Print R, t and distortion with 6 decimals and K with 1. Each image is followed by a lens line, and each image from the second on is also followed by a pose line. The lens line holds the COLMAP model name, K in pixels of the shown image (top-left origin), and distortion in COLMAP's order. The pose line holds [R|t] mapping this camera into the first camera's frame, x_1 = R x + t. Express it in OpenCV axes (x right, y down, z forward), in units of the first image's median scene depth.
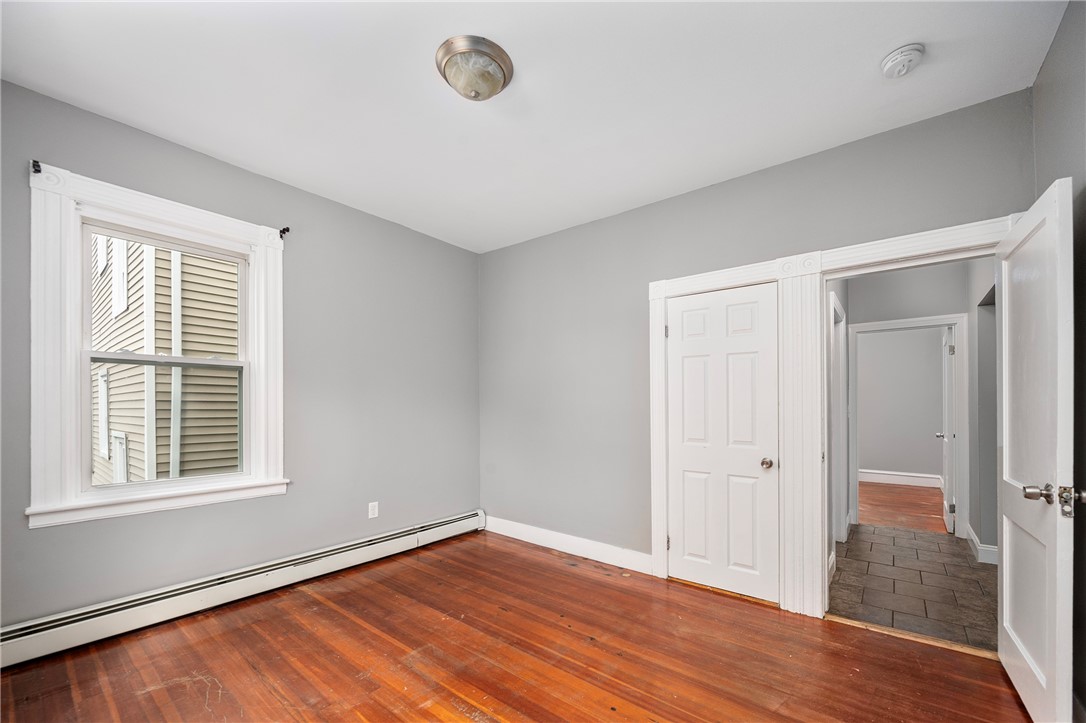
lens RADIAL K [[429.8, 0, 554.2], [0, 429.8, 402.7], [0, 0, 1]] dist [-0.002933, -0.000489]
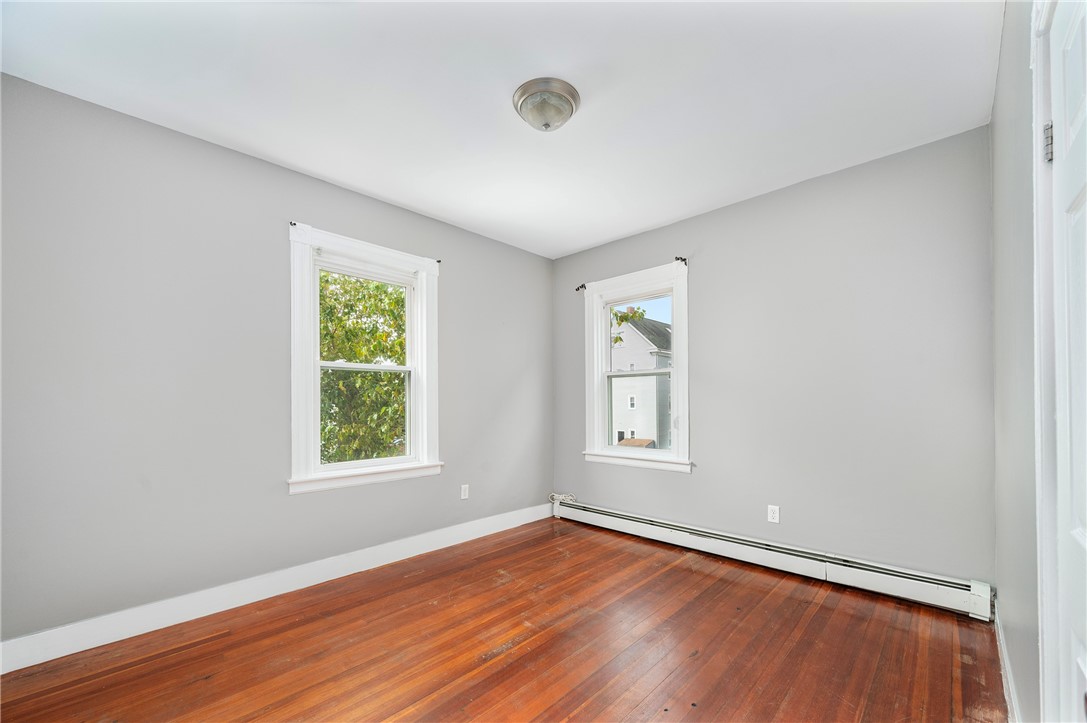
lens RADIAL K [[430.2, 0, 554.7], [0, 430.2, 402.7], [0, 0, 1]] dist [-0.002933, -0.000489]
pose [[-0.084495, 0.000008, -0.996424, 0.644928], [0.018324, 0.999831, -0.001546, 0.007930], [0.996255, -0.018390, -0.084481, 0.752968]]
